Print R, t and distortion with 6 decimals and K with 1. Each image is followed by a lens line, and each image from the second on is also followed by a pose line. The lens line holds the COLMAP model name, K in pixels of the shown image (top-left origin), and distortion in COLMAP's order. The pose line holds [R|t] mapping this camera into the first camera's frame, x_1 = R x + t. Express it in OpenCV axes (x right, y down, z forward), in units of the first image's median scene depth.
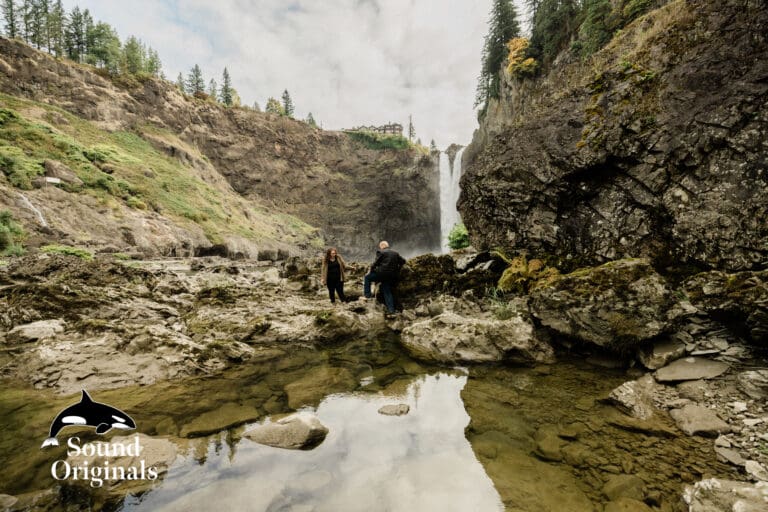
lens RADIAL K [[326.4, 0, 384.0], [0, 326.4, 256.0], [0, 0, 1]] dist [0.001924, 0.000006]
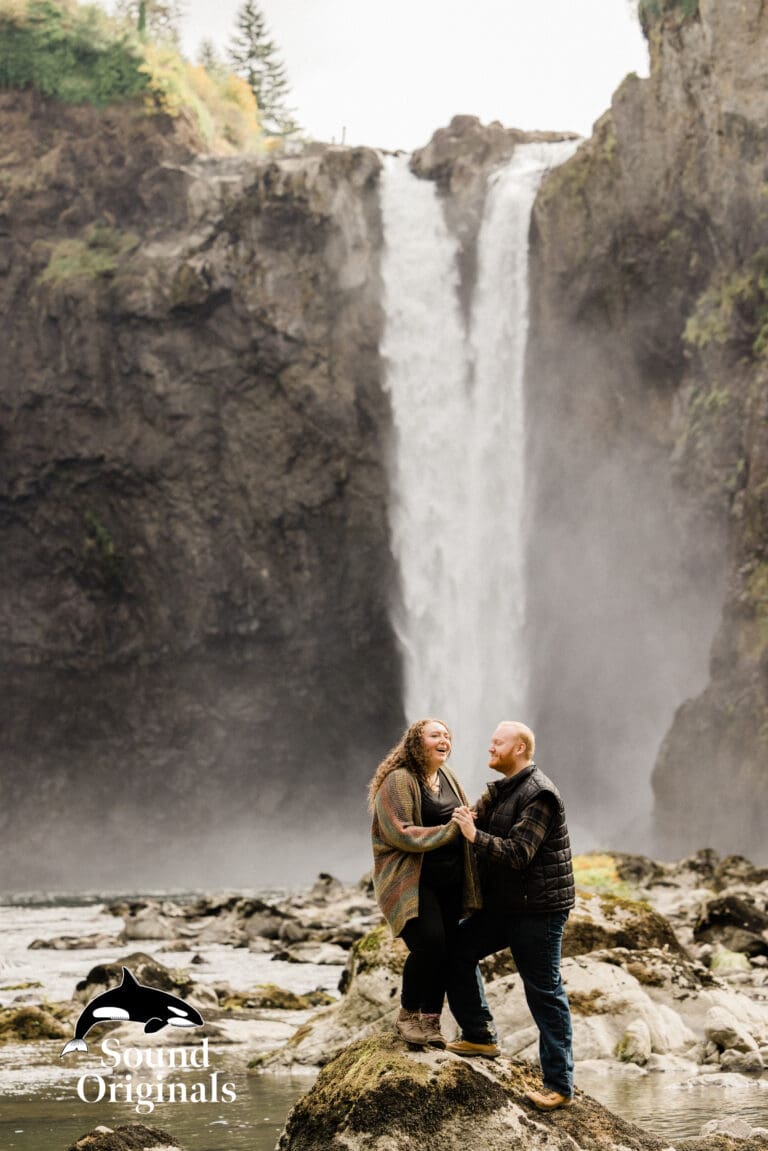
lens RADIAL K [[3381.3, 0, 384.0], [0, 3381.3, 575.5], [0, 0, 1]] dist [0.061613, -0.220097]
pose [[0.959937, 0.015159, 0.279805, -0.276347], [0.007426, 0.996809, -0.079480, -0.002863], [-0.280117, 0.078373, 0.956761, -0.511279]]
